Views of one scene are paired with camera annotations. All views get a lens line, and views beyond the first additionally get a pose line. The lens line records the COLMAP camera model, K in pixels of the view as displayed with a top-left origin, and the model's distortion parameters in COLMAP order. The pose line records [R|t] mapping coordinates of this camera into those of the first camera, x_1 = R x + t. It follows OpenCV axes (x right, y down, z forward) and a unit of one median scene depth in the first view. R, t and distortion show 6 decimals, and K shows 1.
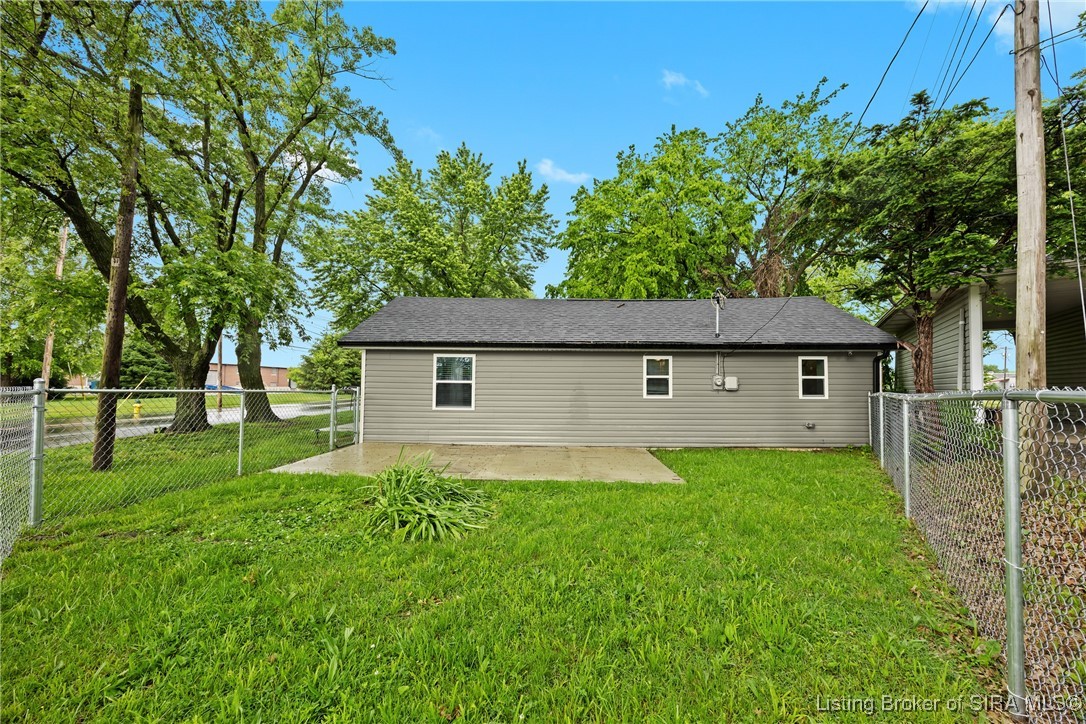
lens RADIAL K [[430.2, 0, 539.7], [0, 430.2, 370.8], [0, 0, 1]] dist [-0.000011, -0.000330]
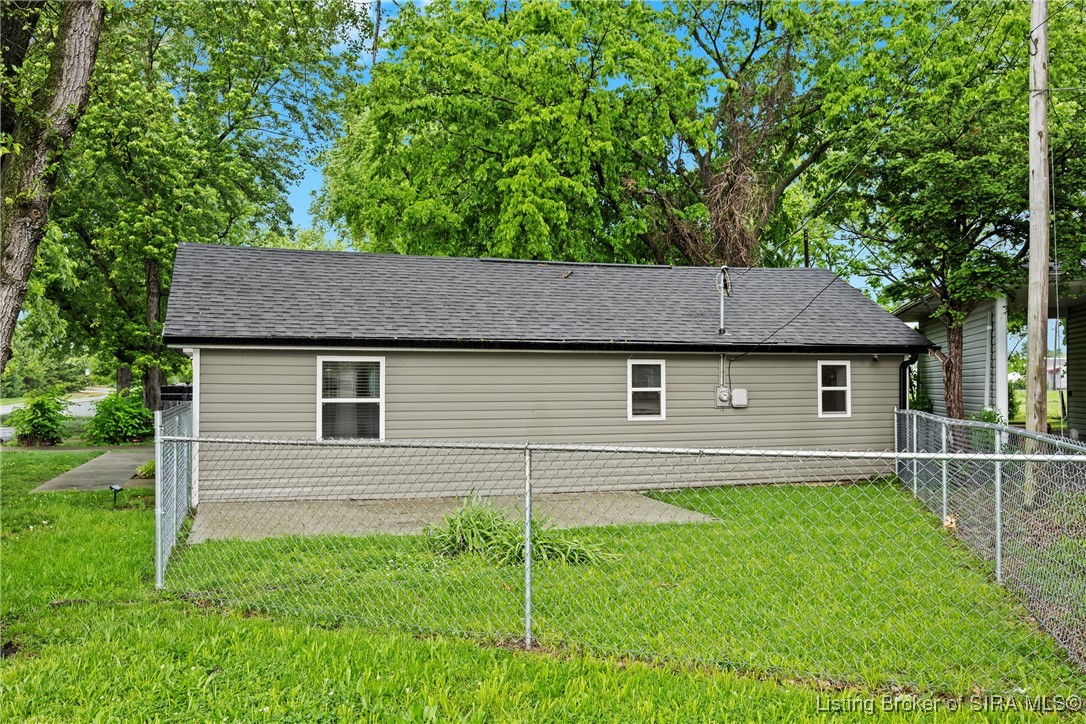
lens RADIAL K [[950.5, 0, 543.0], [0, 950.5, 362.0], [0, 0, 1]] dist [0.000151, 0.004727]
pose [[0.945858, -0.000134, 0.324580, -0.391069], [-0.003942, 0.999921, 0.011900, -0.049169], [-0.324556, -0.012535, 0.945783, -0.414957]]
